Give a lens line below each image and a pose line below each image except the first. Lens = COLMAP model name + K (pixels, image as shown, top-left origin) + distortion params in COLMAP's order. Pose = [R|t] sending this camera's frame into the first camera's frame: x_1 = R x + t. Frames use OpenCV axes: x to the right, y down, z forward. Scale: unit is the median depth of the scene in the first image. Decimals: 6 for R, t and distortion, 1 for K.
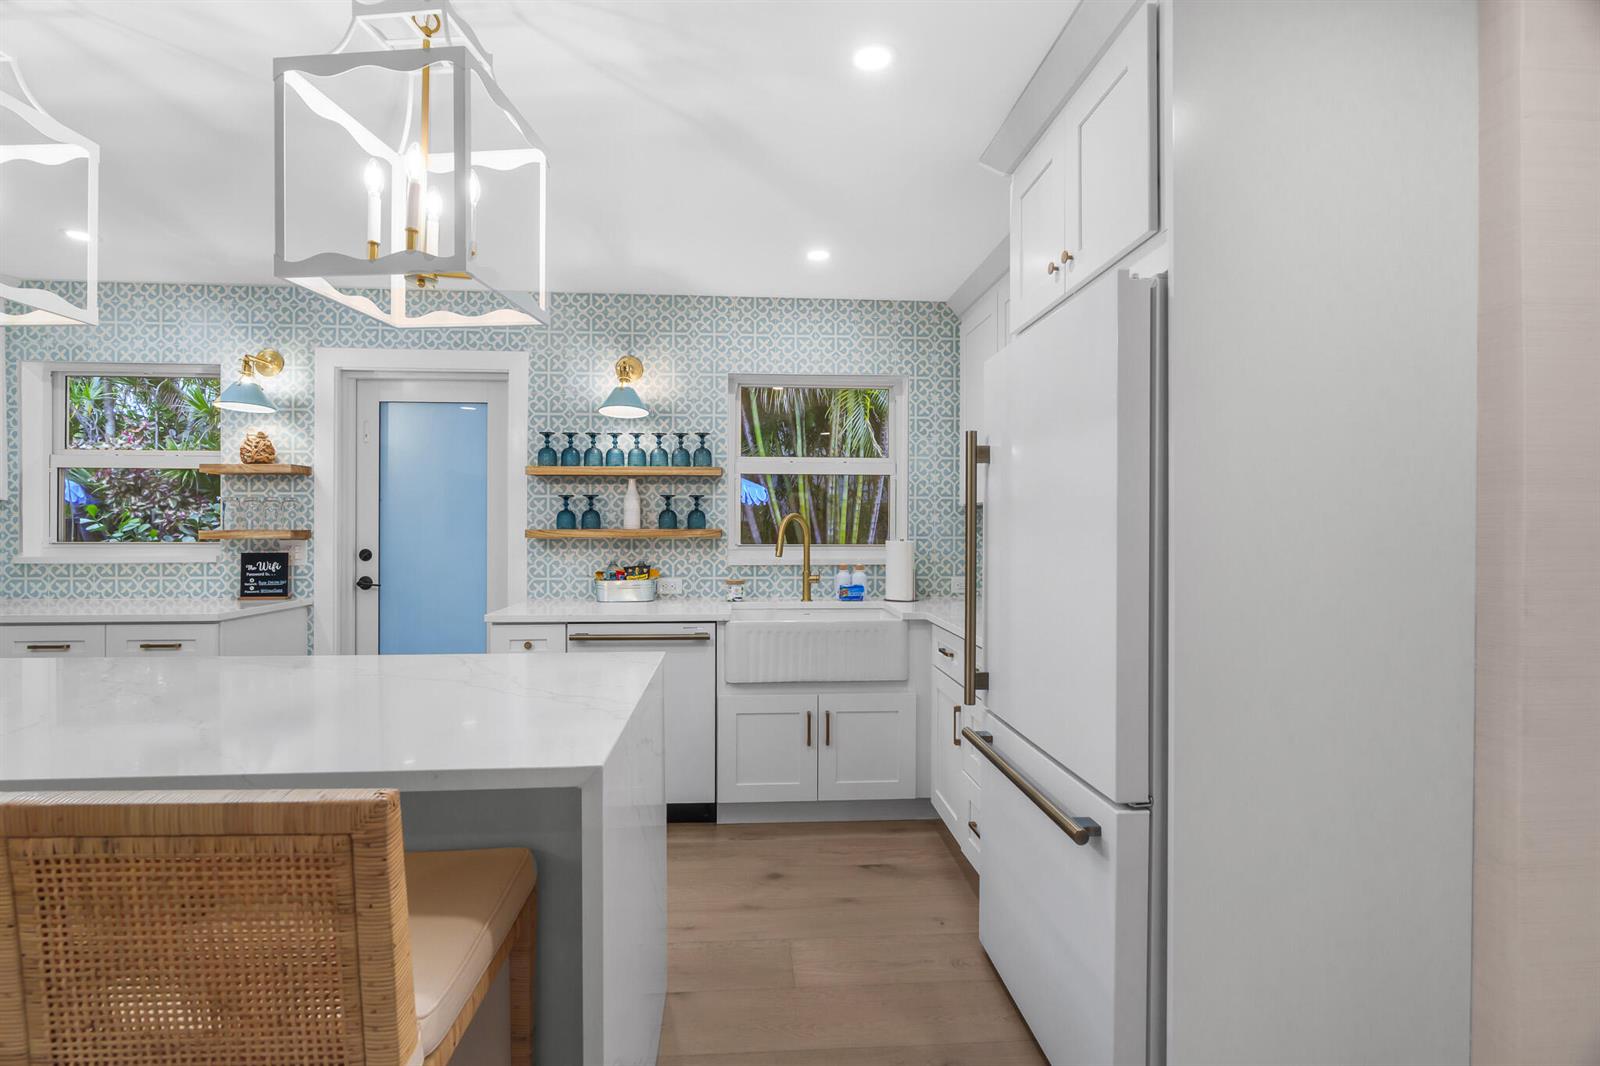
lens RADIAL K [[732.4, 0, 789.5], [0, 732.4, 532.5], [0, 0, 1]] dist [-0.003594, 0.000670]
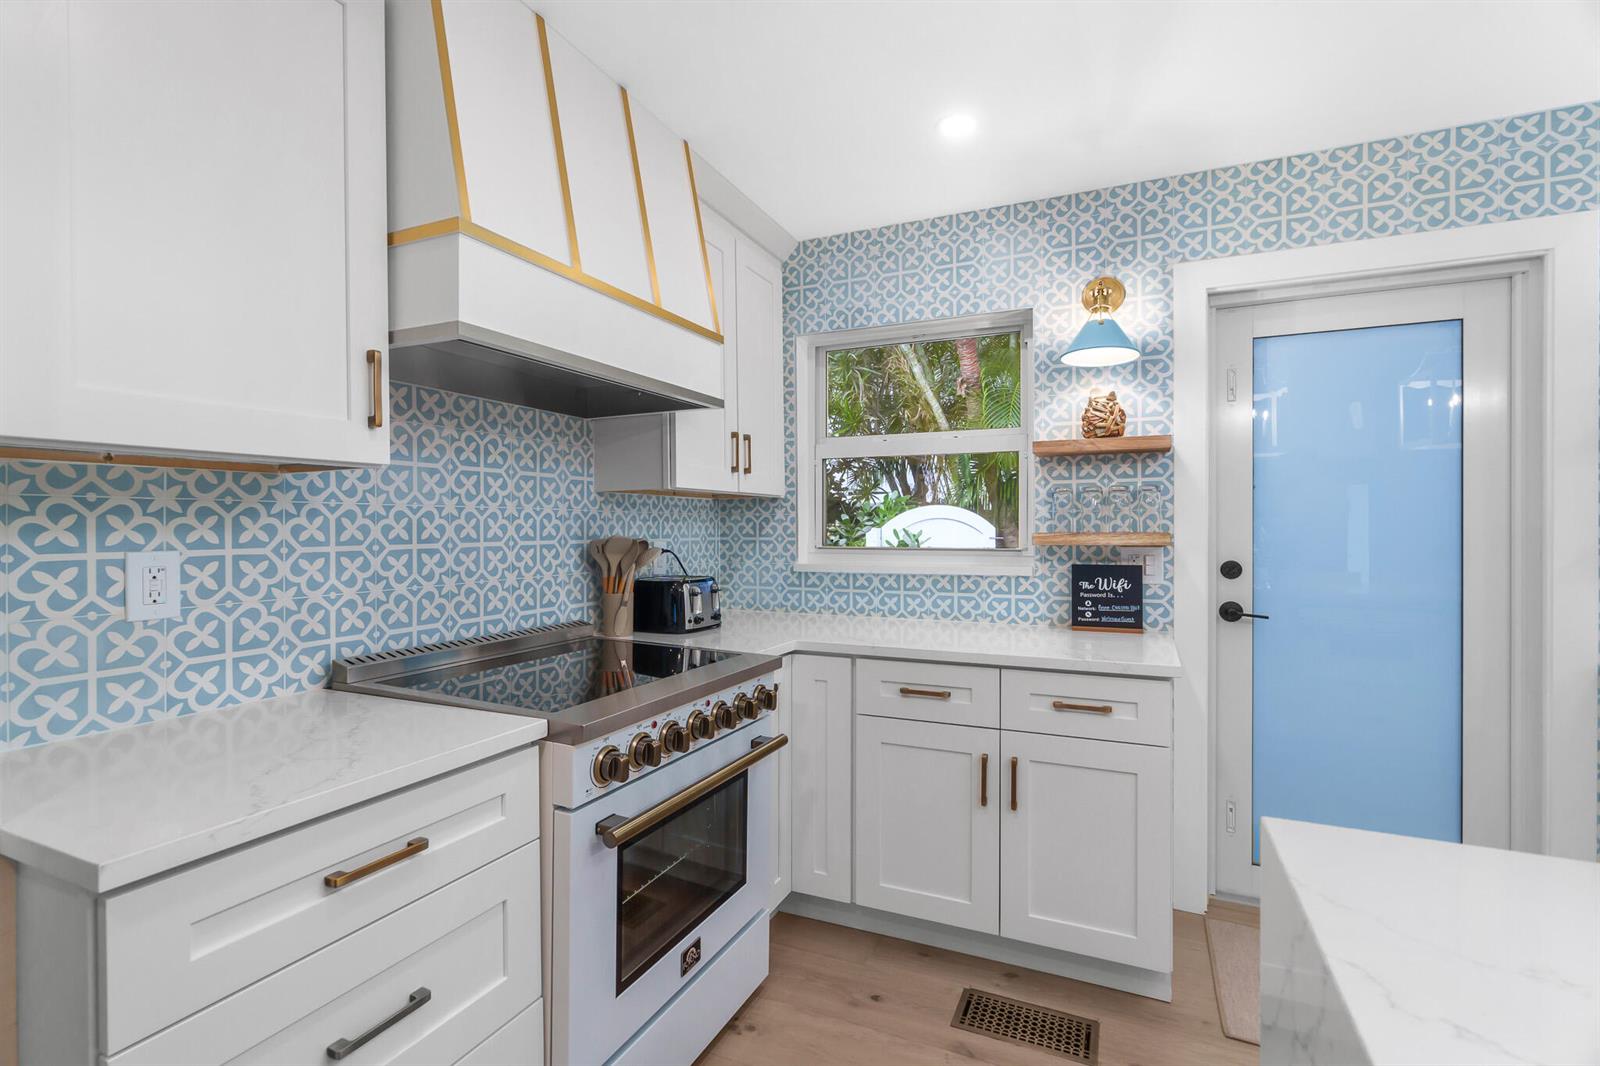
lens RADIAL K [[732.4, 0, 803.8], [0, 732.4, 531.4], [0, 0, 1]] dist [-0.003594, 0.000670]
pose [[0.886538, 0.000351, -0.462656, -0.642740], [0.001278, 0.999994, 0.003206, -0.007088], [0.462654, -0.003433, 0.886532, 0.237719]]
